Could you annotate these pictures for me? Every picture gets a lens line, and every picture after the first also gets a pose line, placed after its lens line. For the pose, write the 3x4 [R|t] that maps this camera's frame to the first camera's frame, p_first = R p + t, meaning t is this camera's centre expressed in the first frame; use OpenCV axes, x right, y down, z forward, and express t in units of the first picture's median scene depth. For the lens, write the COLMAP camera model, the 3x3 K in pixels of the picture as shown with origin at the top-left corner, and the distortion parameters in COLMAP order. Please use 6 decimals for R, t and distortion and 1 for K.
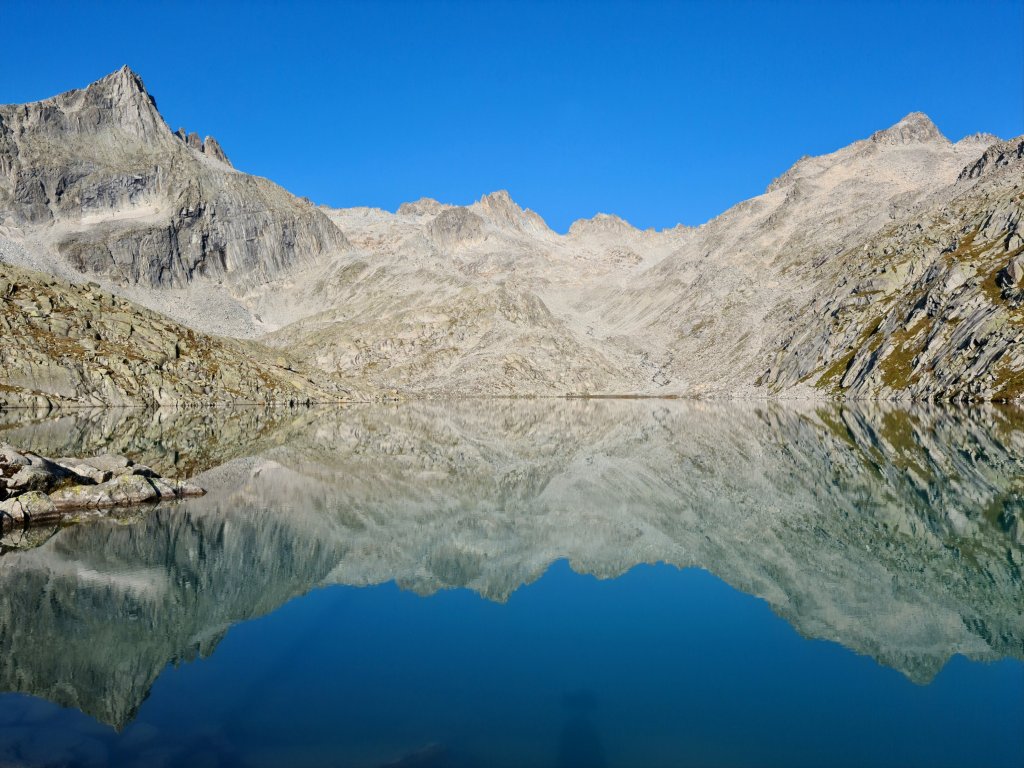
lens RADIAL K [[812.6, 0, 512.0], [0, 812.6, 384.0], [0, 0, 1]] dist [0.092028, -0.112500]
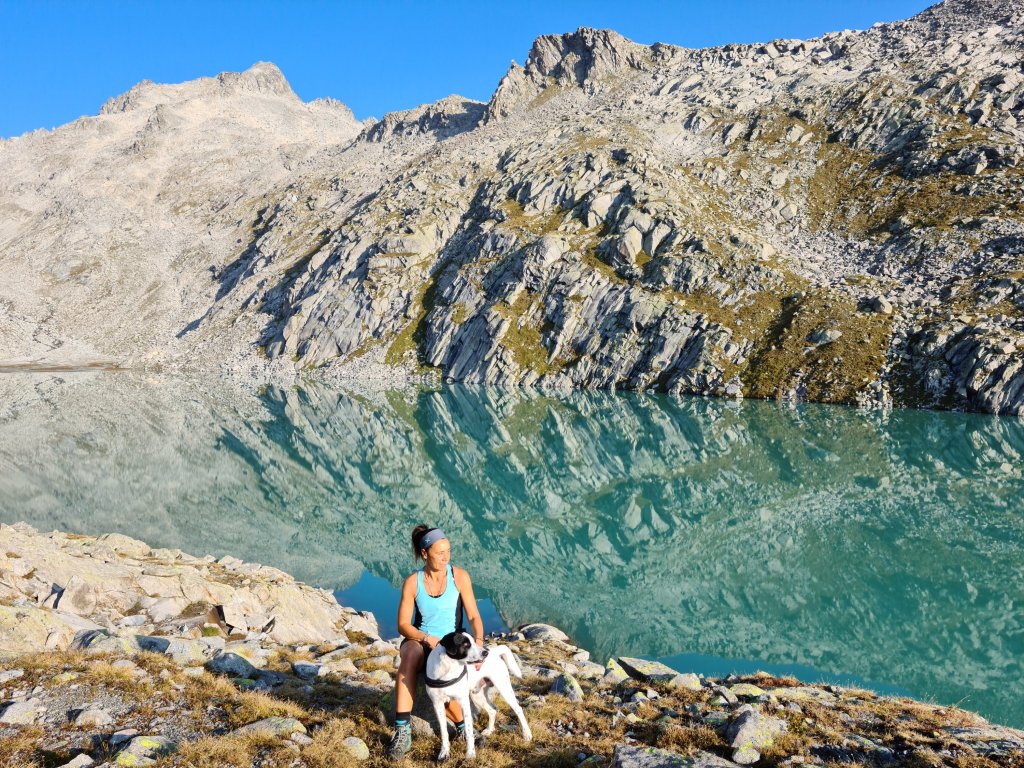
lens RADIAL K [[803.2, 0, 512.0], [0, 803.2, 384.0], [0, 0, 1]] dist [0.076556, -0.079702]
pose [[0.679094, -0.046960, 0.732548, -0.070256], [-0.003614, 0.997726, 0.067309, -0.014865], [-0.734042, -0.048357, 0.677380, 0.157575]]
